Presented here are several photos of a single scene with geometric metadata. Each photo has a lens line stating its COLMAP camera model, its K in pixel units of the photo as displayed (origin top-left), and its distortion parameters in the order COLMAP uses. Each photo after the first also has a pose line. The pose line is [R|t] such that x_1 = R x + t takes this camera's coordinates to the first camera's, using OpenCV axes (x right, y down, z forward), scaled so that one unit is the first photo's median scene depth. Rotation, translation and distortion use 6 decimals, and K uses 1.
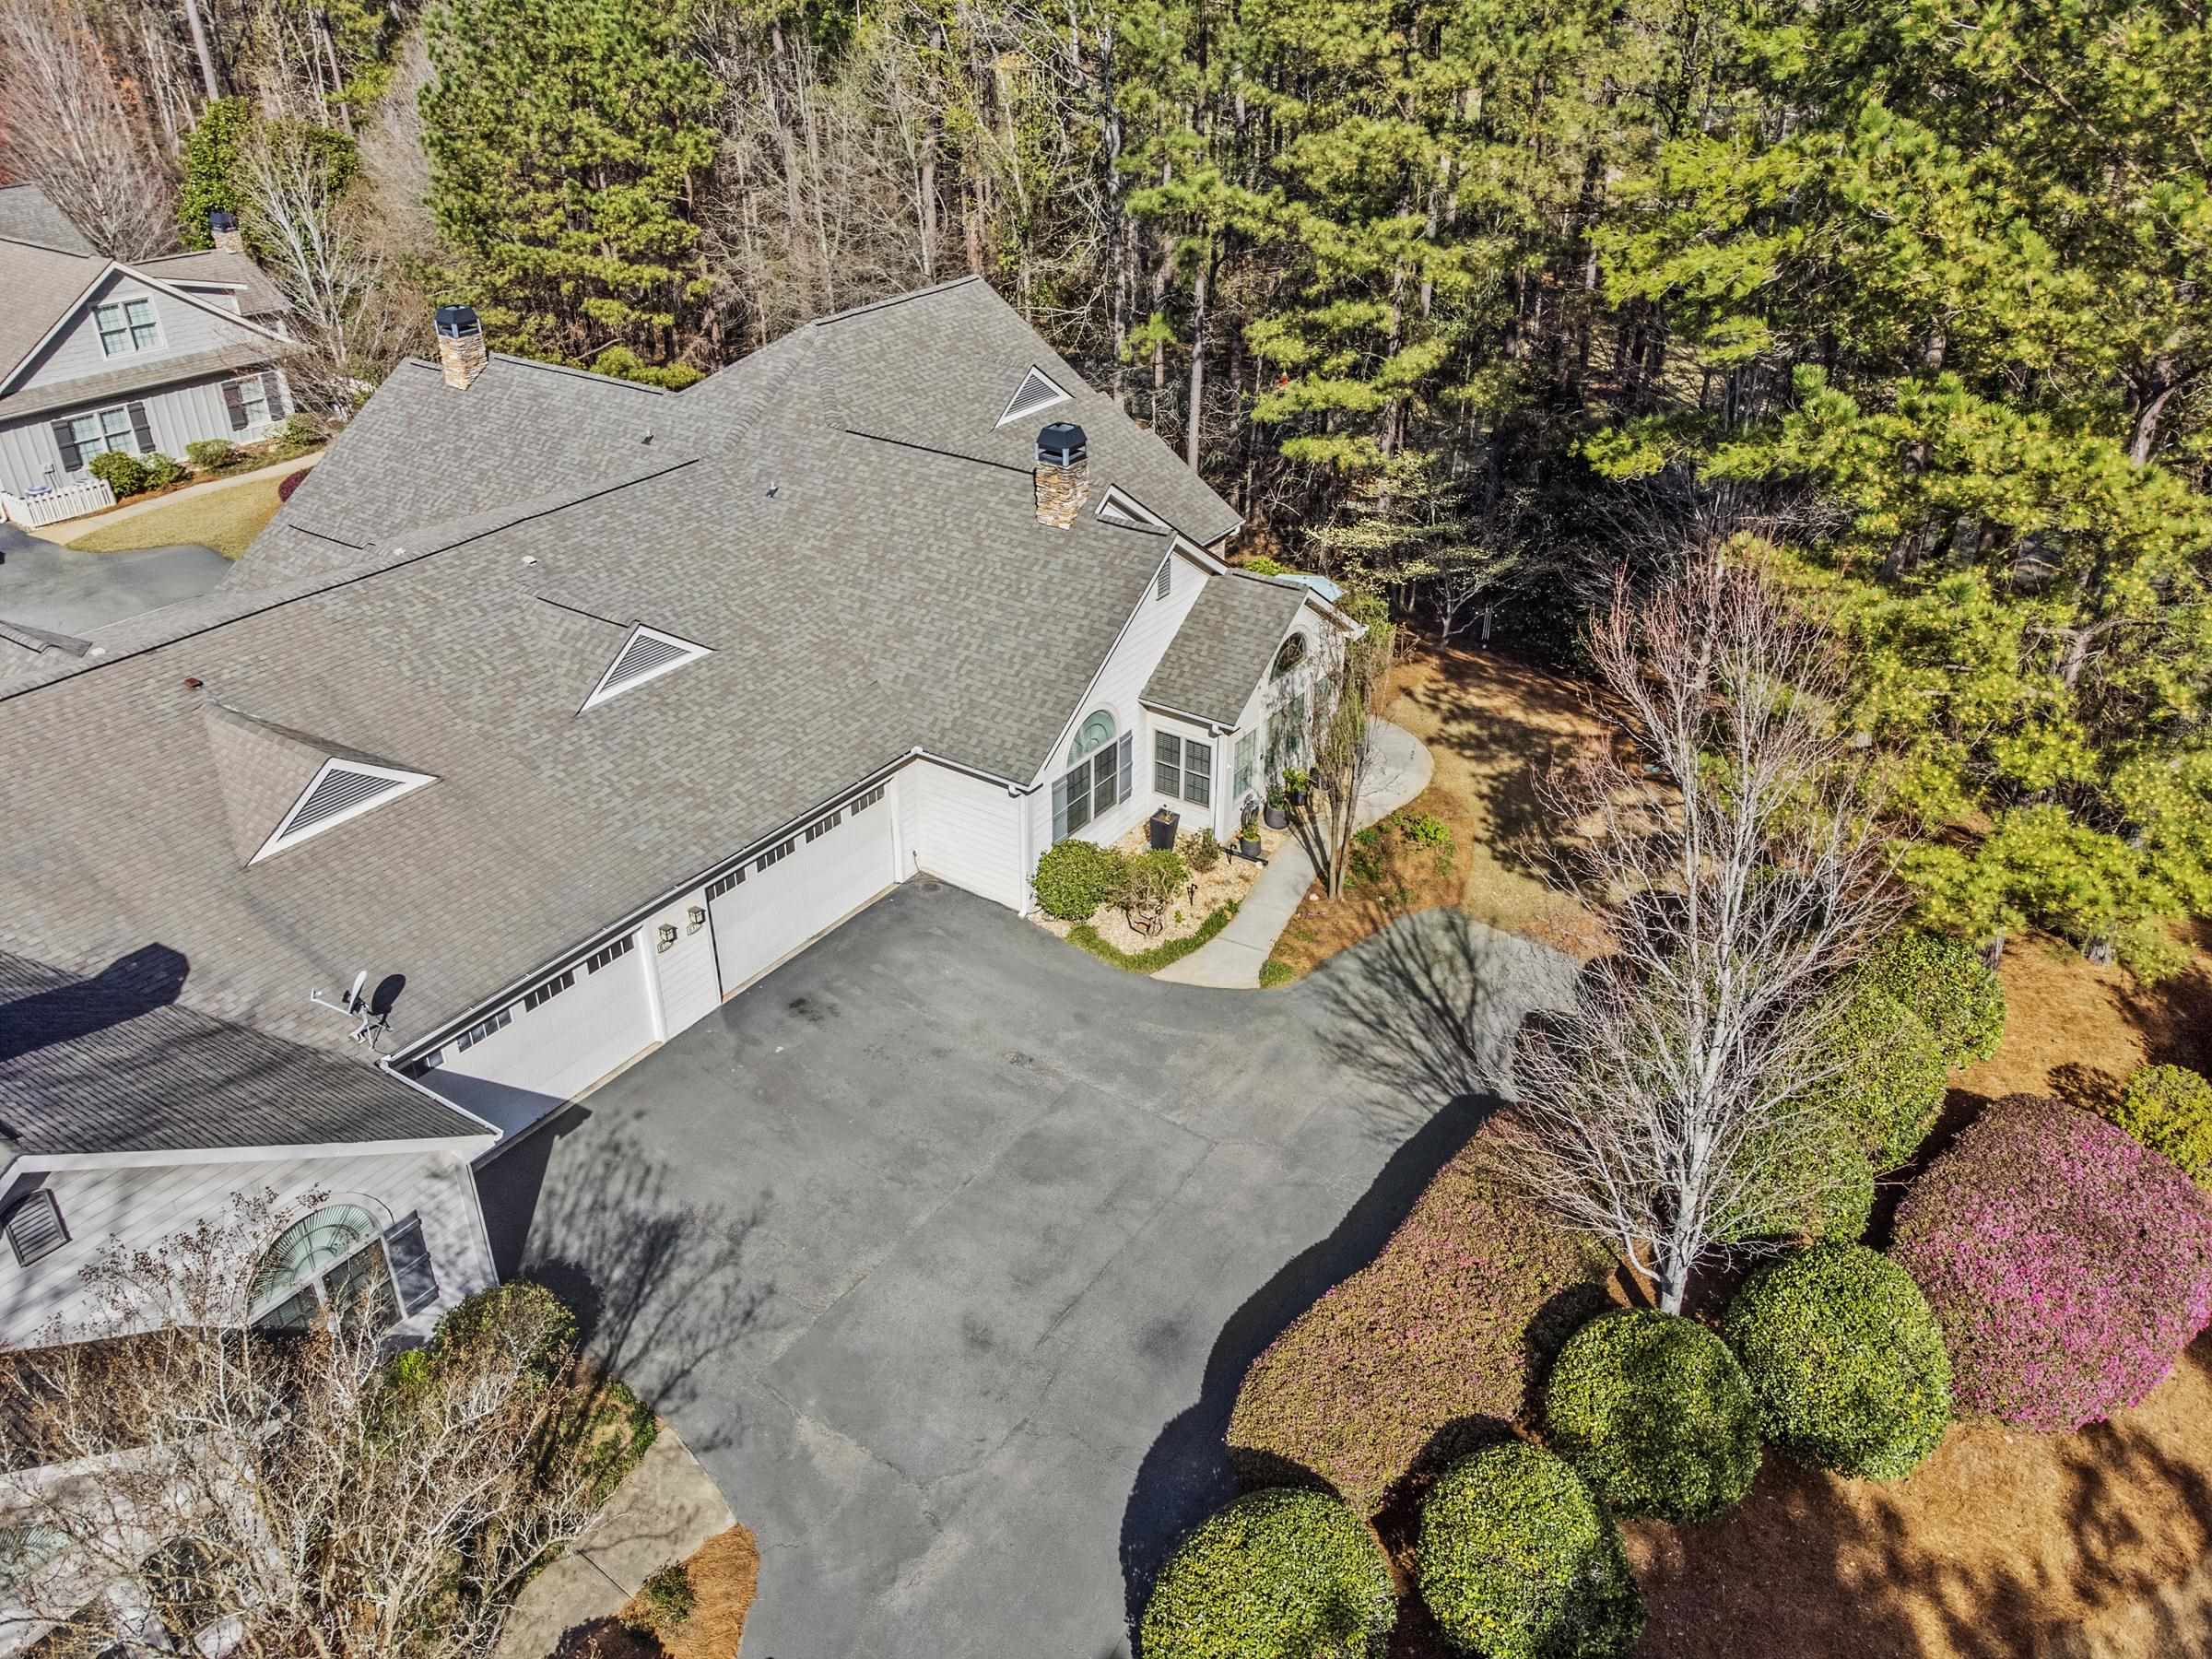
lens RADIAL K [[1656.7, 0, 1106.0], [0, 1656.7, 829.5], [0, 0, 1]] dist [0.055484, -0.064754]
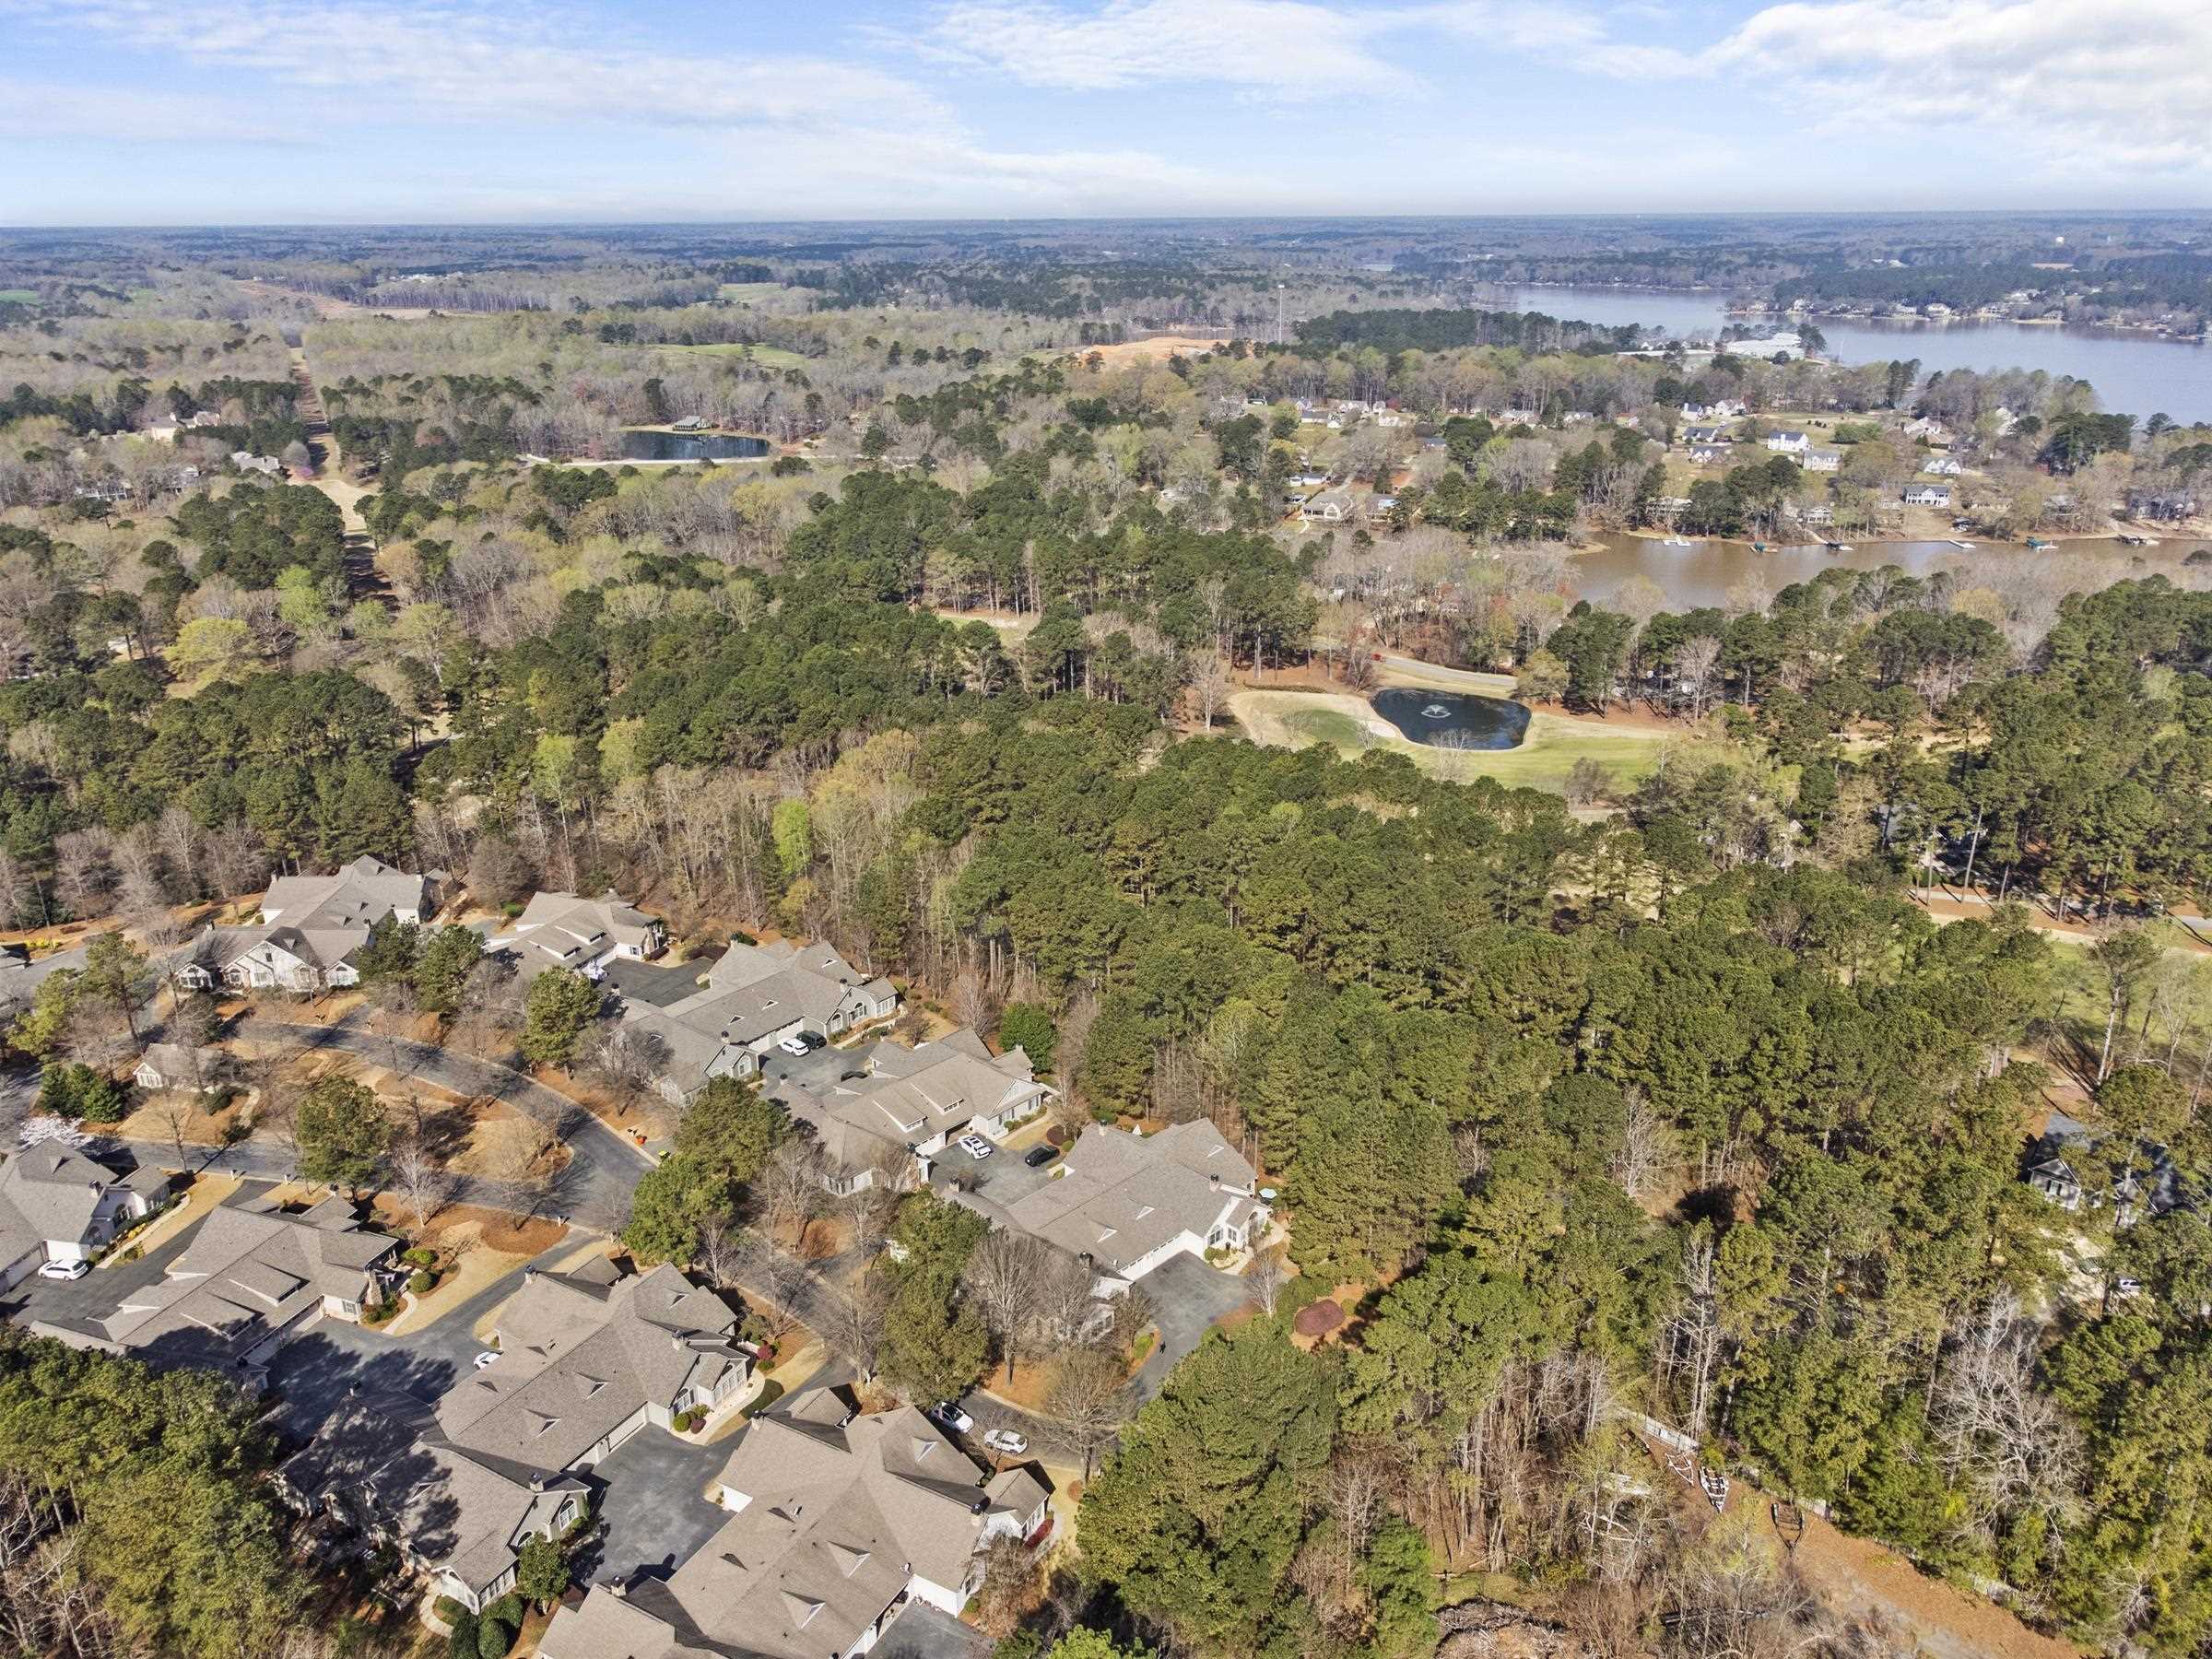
lens RADIAL K [[1680.3, 0, 1102.9], [0, 1680.3, 805.9], [0, 0, 1]] dist [-0.002718, 0.007823]
pose [[0.981712, 0.055790, -0.182014, 0.591053], [-0.086851, 0.982052, -0.167424, -0.489013], [0.169406, 0.180171, 0.968938, -5.039805]]
